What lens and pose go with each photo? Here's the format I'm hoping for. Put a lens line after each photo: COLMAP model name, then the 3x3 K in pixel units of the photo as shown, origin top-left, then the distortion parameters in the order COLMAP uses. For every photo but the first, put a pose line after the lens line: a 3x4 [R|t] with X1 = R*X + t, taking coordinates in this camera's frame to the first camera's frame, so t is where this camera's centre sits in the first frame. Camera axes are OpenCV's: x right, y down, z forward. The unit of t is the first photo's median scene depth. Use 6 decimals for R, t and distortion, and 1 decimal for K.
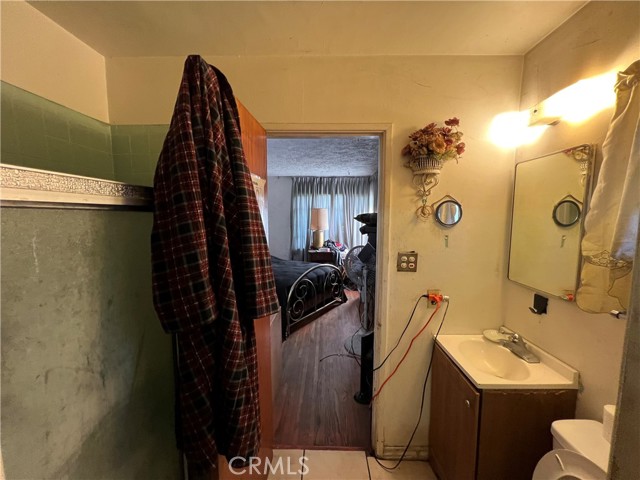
lens RADIAL K [[257.1, 0, 320.0], [0, 257.1, 240.0], [0, 0, 1]] dist [0.000012, -0.000002]
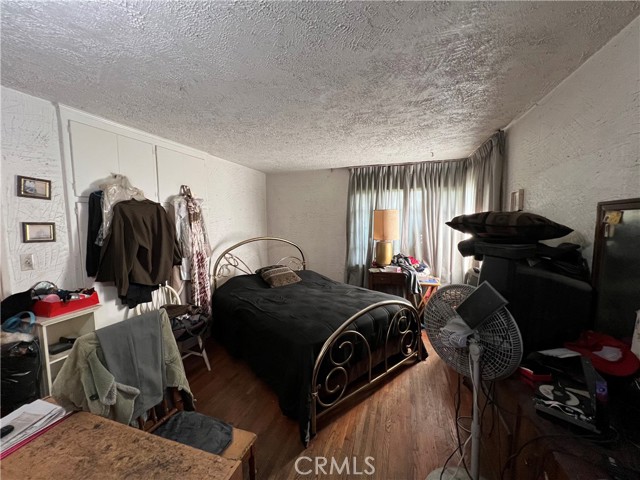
lens RADIAL K [[256.5, 0, 320.0], [0, 256.5, 240.0], [0, 0, 1]] dist [-0.001043, -0.000060]
pose [[0.958718, 0.014119, -0.284008, 0.024433], [-0.019383, 0.999688, -0.015735, -0.024278], [0.283697, 0.020591, 0.958693, 0.272726]]
